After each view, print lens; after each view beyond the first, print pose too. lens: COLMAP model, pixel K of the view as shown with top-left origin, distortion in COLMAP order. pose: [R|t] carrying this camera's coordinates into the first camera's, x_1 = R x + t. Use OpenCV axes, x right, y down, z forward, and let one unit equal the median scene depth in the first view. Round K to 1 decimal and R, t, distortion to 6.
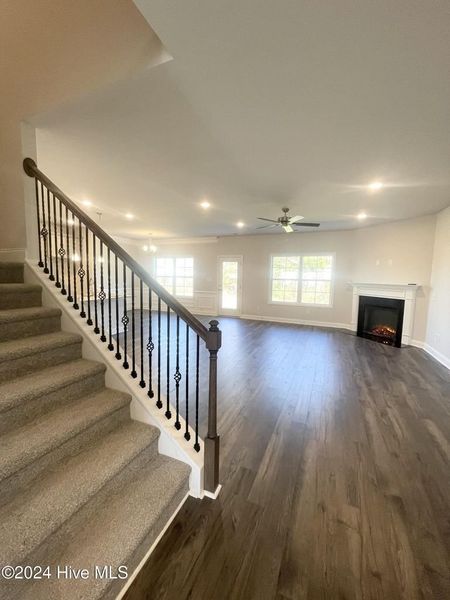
lens RADIAL K [[244.0, 0, 223.8], [0, 244.0, 296.0], [0, 0, 1]] dist [0.001292, 0.000538]
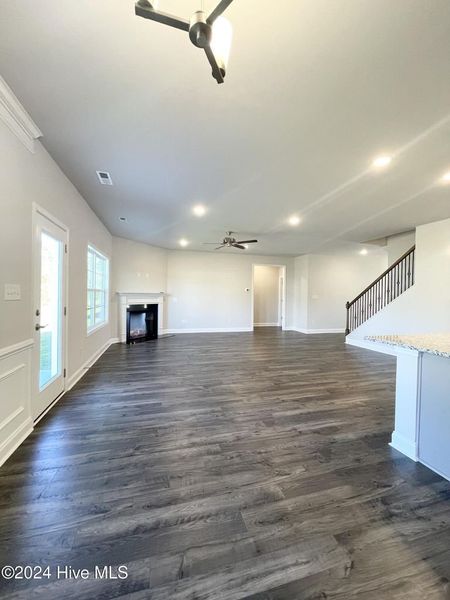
lens RADIAL K [[244.0, 0, 223.8], [0, 244.0, 296.0], [0, 0, 1]] dist [0.001292, 0.000538]
pose [[-0.641093, -0.037019, 0.766570, -0.562832], [0.035295, 0.996357, 0.077634, -0.119257], [-0.766651, 0.076827, -0.637451, 1.547657]]
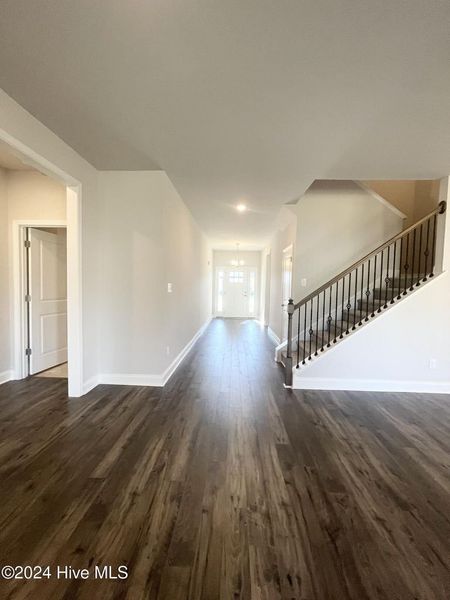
lens RADIAL K [[244.0, 0, 223.8], [0, 244.0, 296.0], [0, 0, 1]] dist [0.001292, 0.000538]
pose [[-0.929295, -0.020602, -0.368763, 0.347124], [-0.062059, 0.992958, 0.100916, -0.028519], [0.364087, 0.116666, -0.924029, 0.756925]]
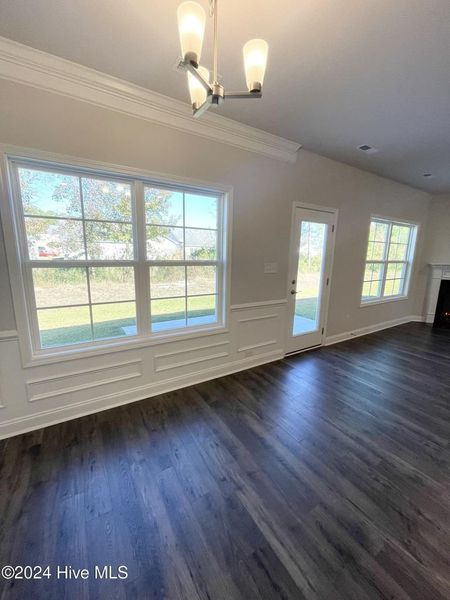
lens RADIAL K [[244.0, 0, 223.8], [0, 244.0, 296.0], [0, 0, 1]] dist [0.001292, 0.000538]
pose [[0.562125, -0.158344, 0.811753, -0.619270], [0.063180, 0.986855, 0.148748, -0.134963], [-0.824636, -0.032328, 0.564740, 1.320569]]
